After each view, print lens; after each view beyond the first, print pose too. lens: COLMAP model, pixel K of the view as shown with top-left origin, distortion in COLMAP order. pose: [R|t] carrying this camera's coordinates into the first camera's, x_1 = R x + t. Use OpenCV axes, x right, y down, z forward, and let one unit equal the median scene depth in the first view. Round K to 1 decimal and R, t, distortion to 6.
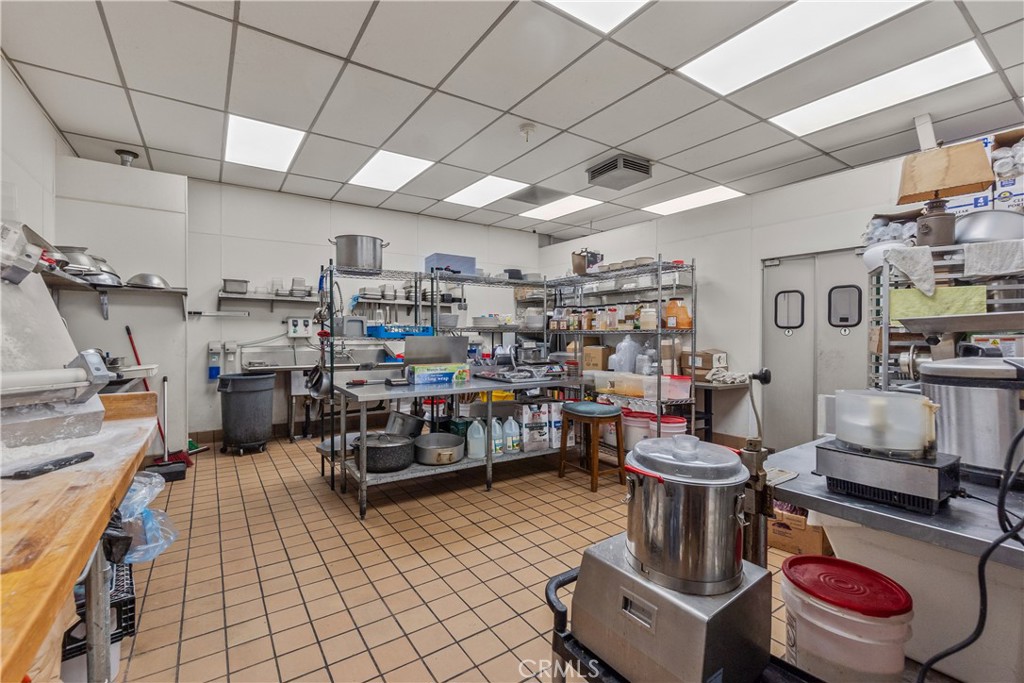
lens RADIAL K [[440.5, 0, 507.7], [0, 440.5, 341.0], [0, 0, 1]] dist [-0.011429, 0.000232]
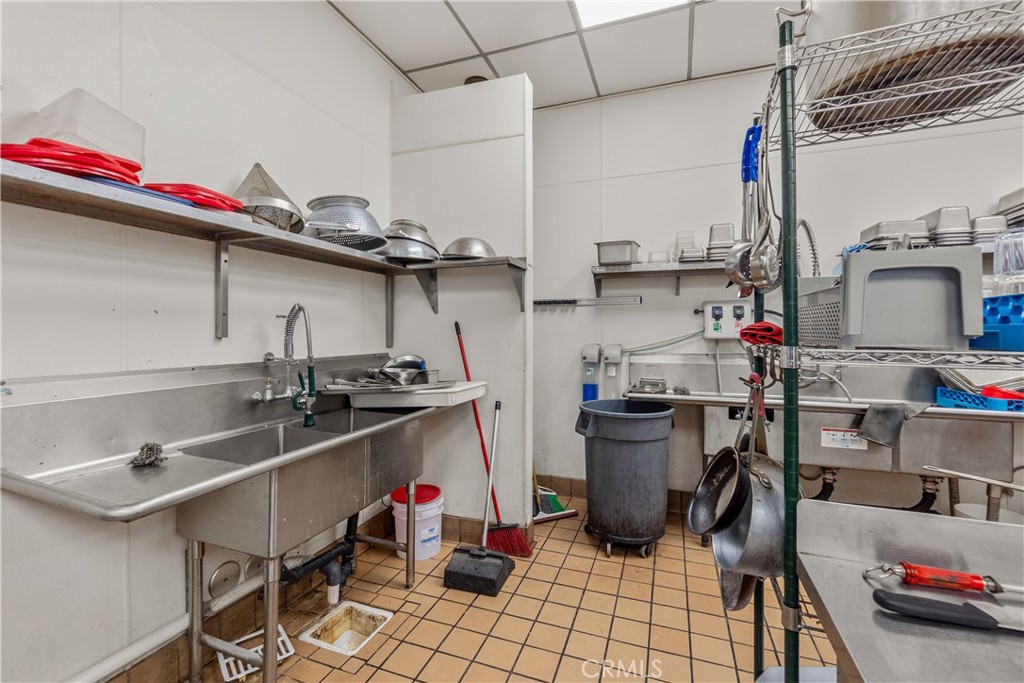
lens RADIAL K [[440.5, 0, 507.2], [0, 440.5, 335.5], [0, 0, 1]] dist [-0.011429, 0.000232]
pose [[0.573228, 0.003314, -0.819389, -0.211593], [-0.009649, 0.999950, -0.002706, -0.009445], [0.819339, 0.009458, 0.573231, 0.531530]]
